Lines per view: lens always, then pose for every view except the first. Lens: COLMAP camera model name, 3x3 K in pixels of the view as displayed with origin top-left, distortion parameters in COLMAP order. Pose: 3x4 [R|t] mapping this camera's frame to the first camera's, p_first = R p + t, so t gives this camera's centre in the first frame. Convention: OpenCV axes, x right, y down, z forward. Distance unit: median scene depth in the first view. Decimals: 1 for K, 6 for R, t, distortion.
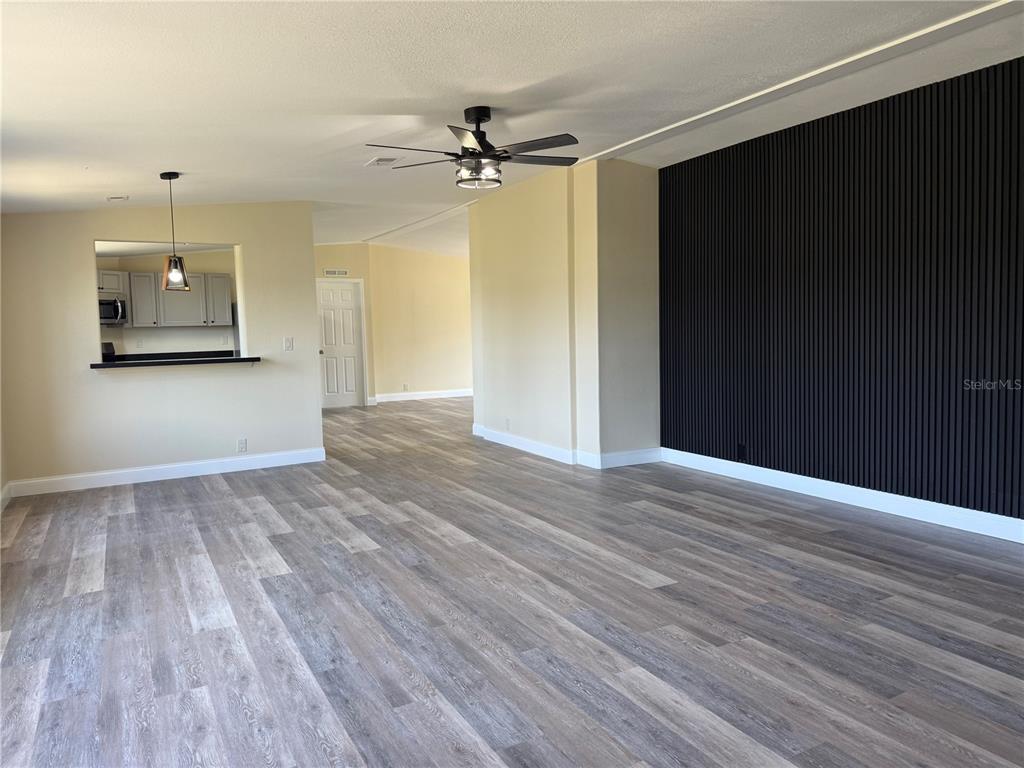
lens RADIAL K [[722.3, 0, 514.0], [0, 722.3, 377.8], [0, 0, 1]] dist [0.056004, -0.068241]
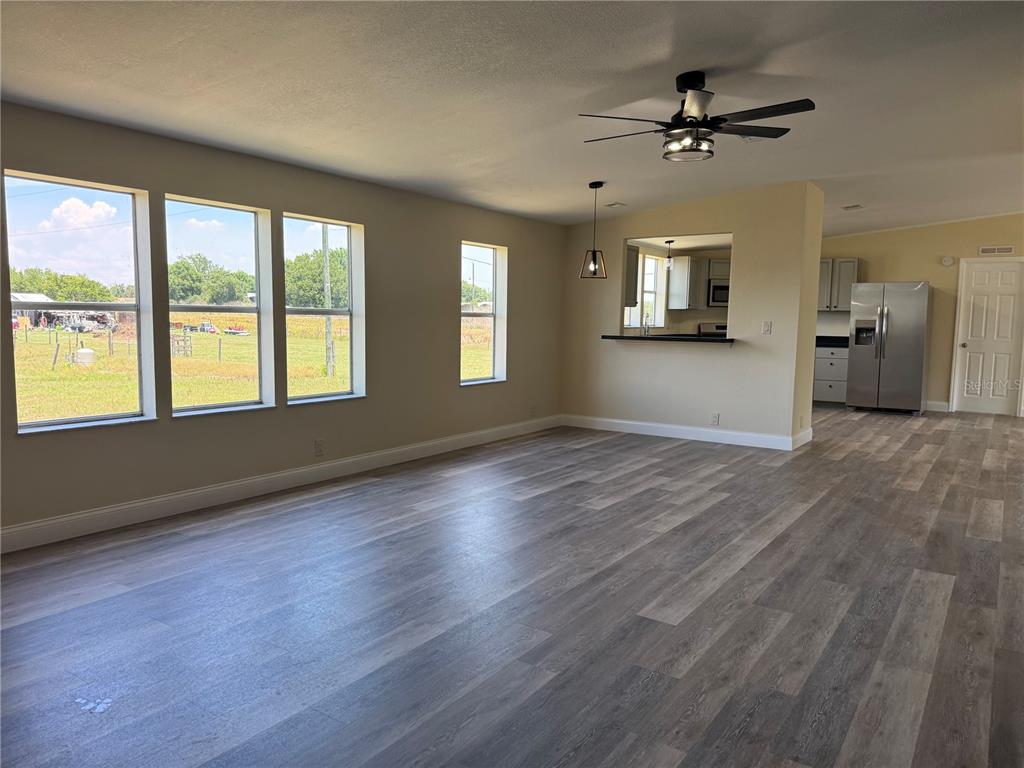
lens RADIAL K [[722.3, 0, 509.2], [0, 722.3, 375.7], [0, 0, 1]] dist [0.056004, -0.068241]
pose [[0.449029, 0.107657, -0.887008, 0.724395], [-0.095478, 0.992812, 0.072164, -0.032826], [0.888401, 0.052286, 0.456081, 0.387580]]
